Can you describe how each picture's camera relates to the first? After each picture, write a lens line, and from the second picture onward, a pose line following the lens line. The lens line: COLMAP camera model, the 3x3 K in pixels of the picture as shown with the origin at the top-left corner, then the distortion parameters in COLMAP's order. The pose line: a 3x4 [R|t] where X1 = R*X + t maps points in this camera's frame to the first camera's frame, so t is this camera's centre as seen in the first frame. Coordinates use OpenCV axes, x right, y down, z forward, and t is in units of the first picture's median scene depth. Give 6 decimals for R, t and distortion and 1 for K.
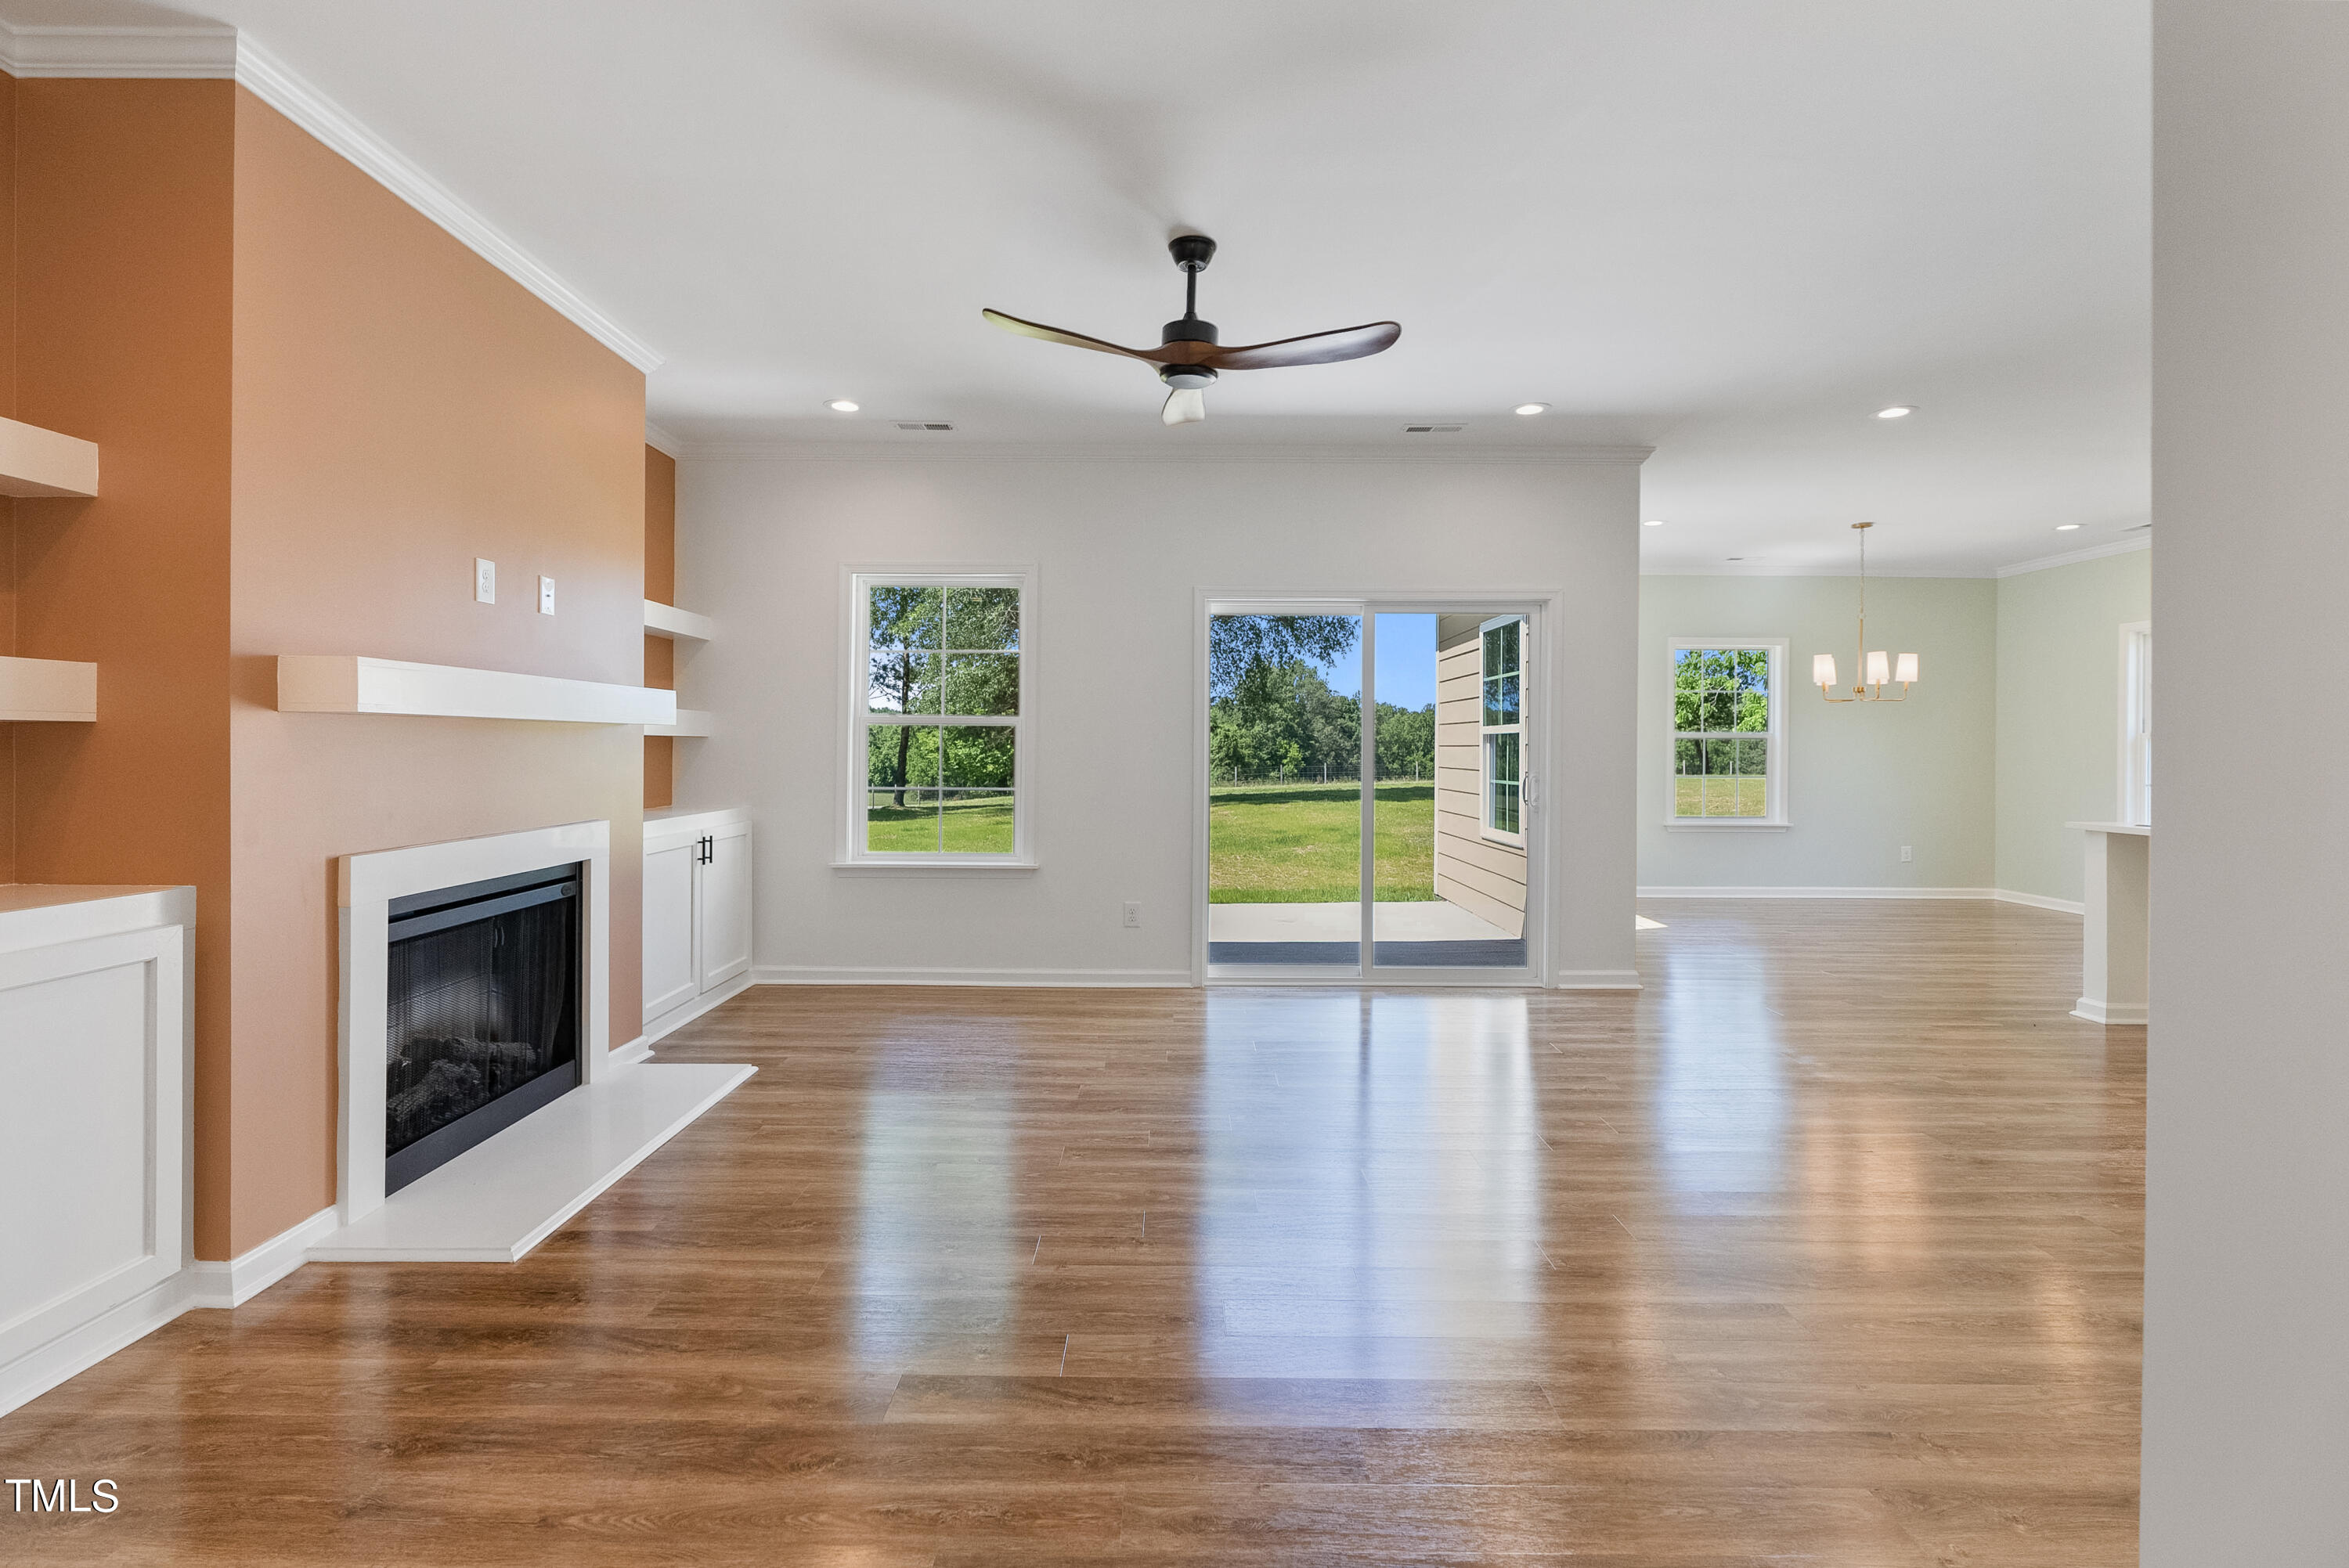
lens RADIAL K [[1054.3, 0, 1173.9], [0, 1054.3, 759.5], [0, 0, 1]] dist [-0.010083, 0.000273]
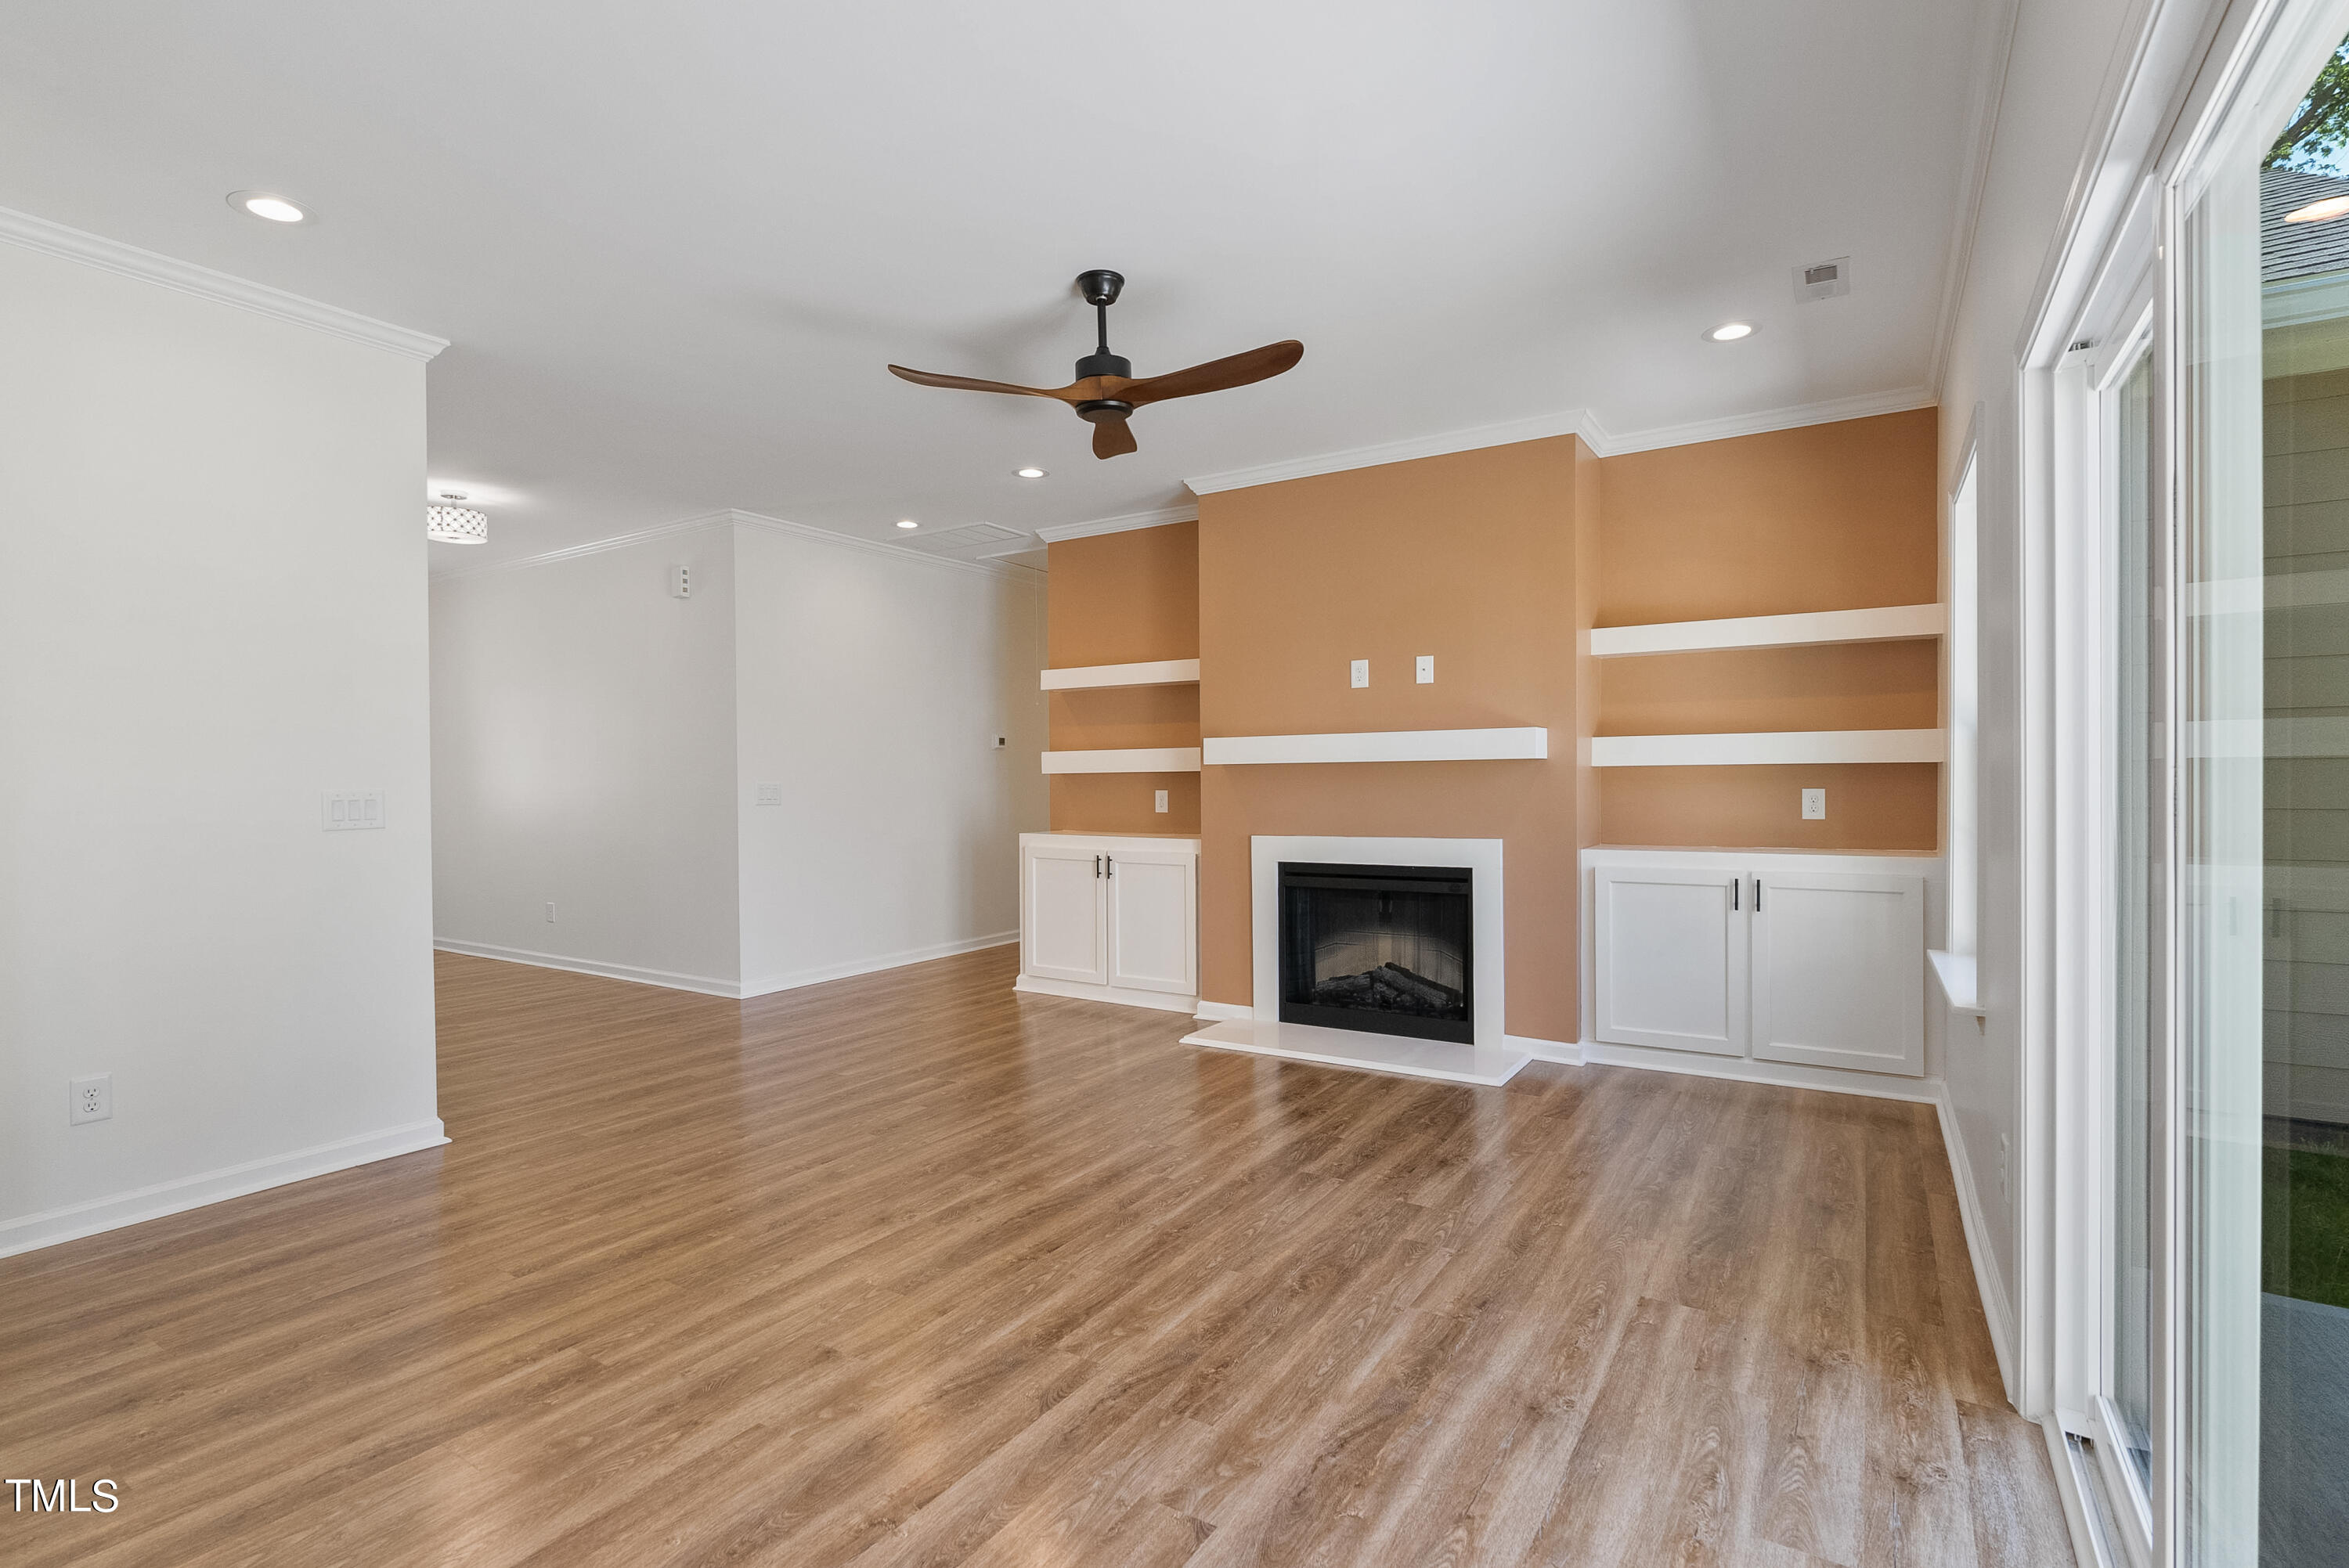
lens RADIAL K [[1130.9, 0, 1174.5], [0, 1130.9, 784.0], [0, 0, 1]] dist [0.000336, 0.000133]
pose [[-0.540748, 0.004311, -0.841173, 0.916892], [-0.004613, 0.999957, 0.008090, -0.018023], [0.841172, 0.008255, -0.540705, 1.692352]]
